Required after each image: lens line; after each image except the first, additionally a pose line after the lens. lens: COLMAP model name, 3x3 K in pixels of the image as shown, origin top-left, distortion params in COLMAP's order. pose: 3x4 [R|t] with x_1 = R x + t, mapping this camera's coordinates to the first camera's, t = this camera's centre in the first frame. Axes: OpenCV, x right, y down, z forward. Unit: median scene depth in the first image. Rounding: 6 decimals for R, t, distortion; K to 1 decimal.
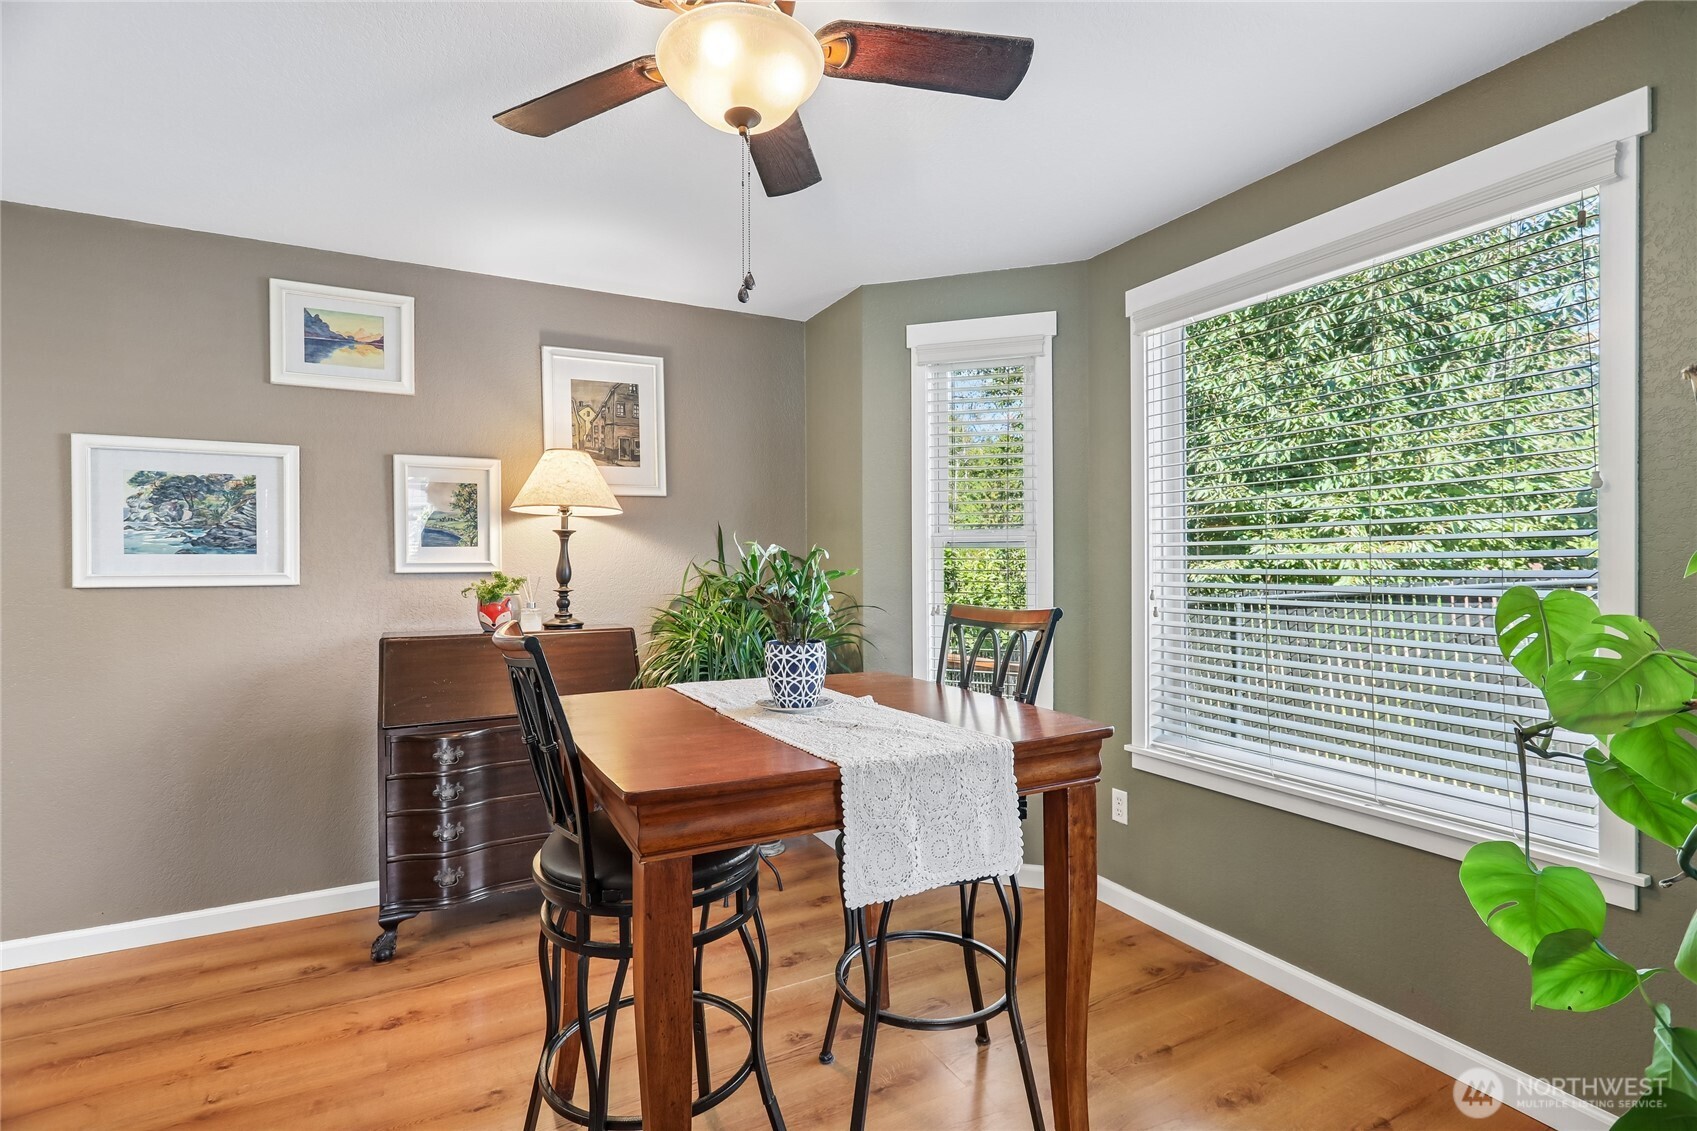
lens RADIAL K [[795.1, 0, 848.1], [0, 795.1, 569.8], [0, 0, 1]] dist [-0.007038, 0.003885]
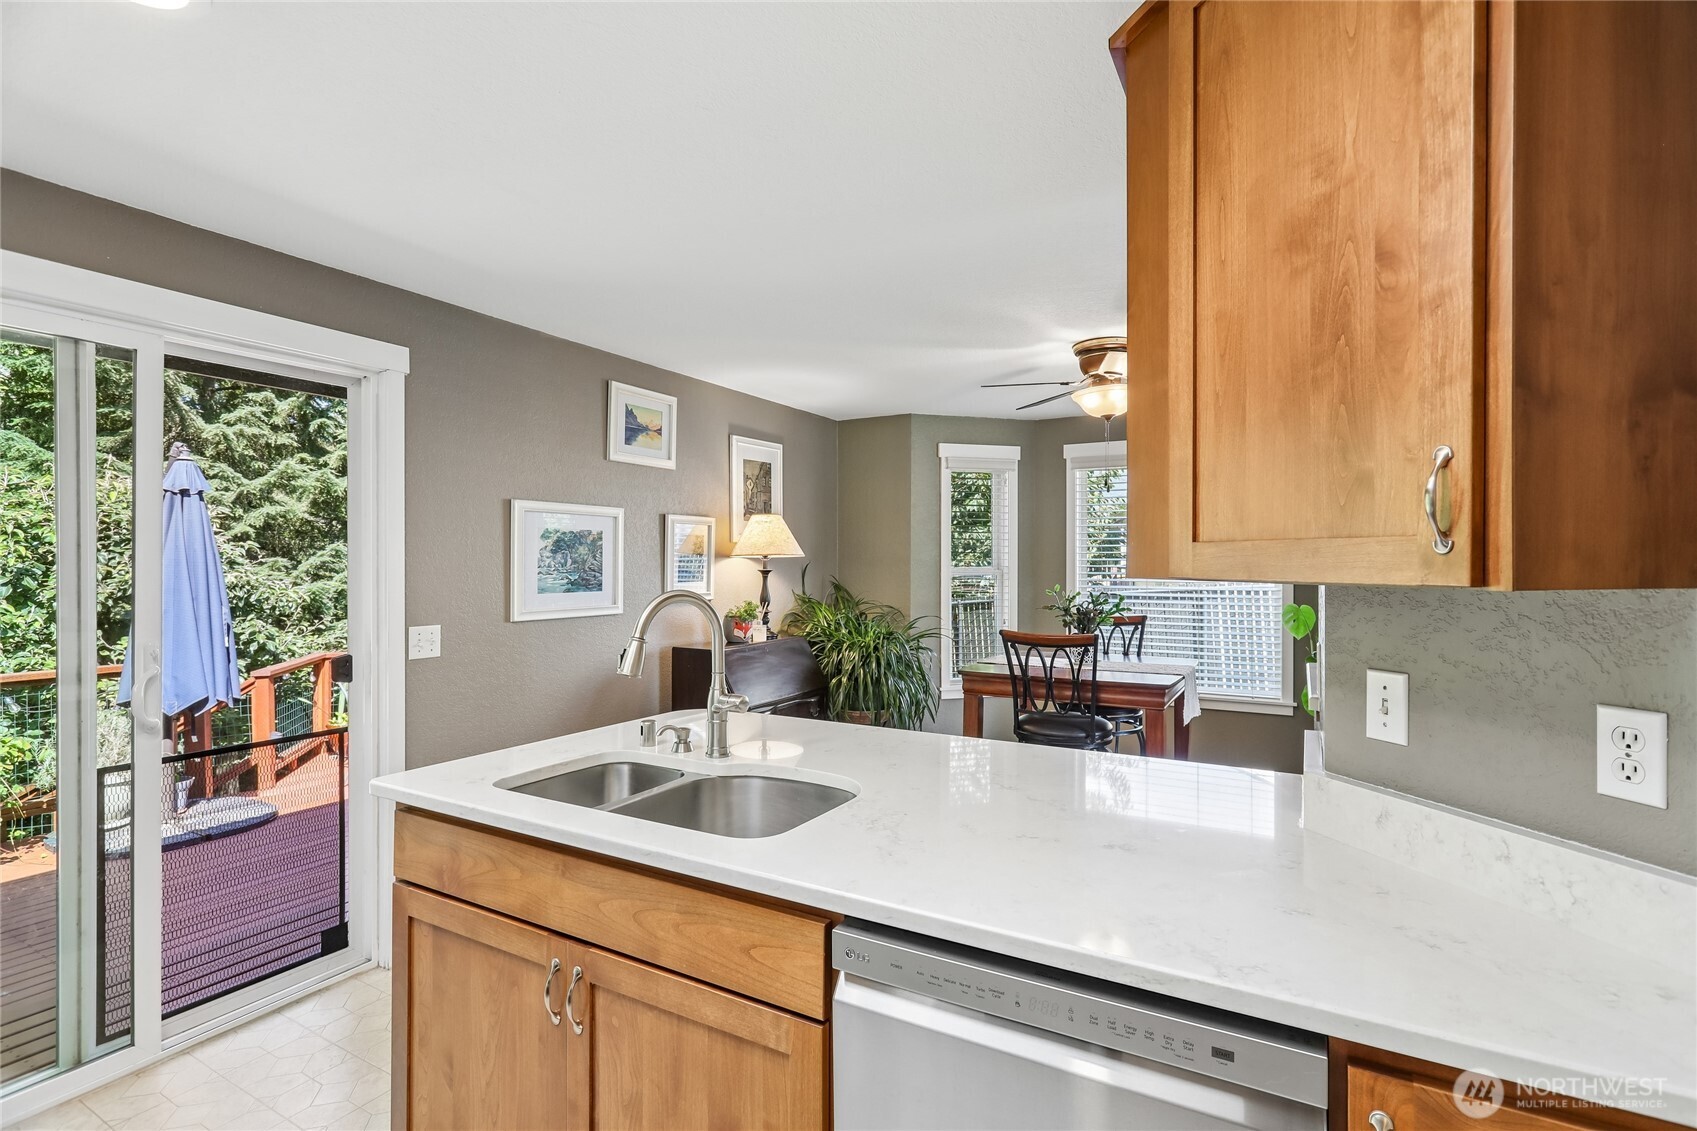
lens RADIAL K [[795.1, 0, 853.3], [0, 795.1, 565.4], [0, 0, 1]] dist [-0.007038, 0.003885]
pose [[0.841339, 0.002832, 0.540500, -1.103238], [-0.000904, 0.999992, -0.003832, -0.057361], [-0.540507, 0.002735, 0.841335, -0.323608]]
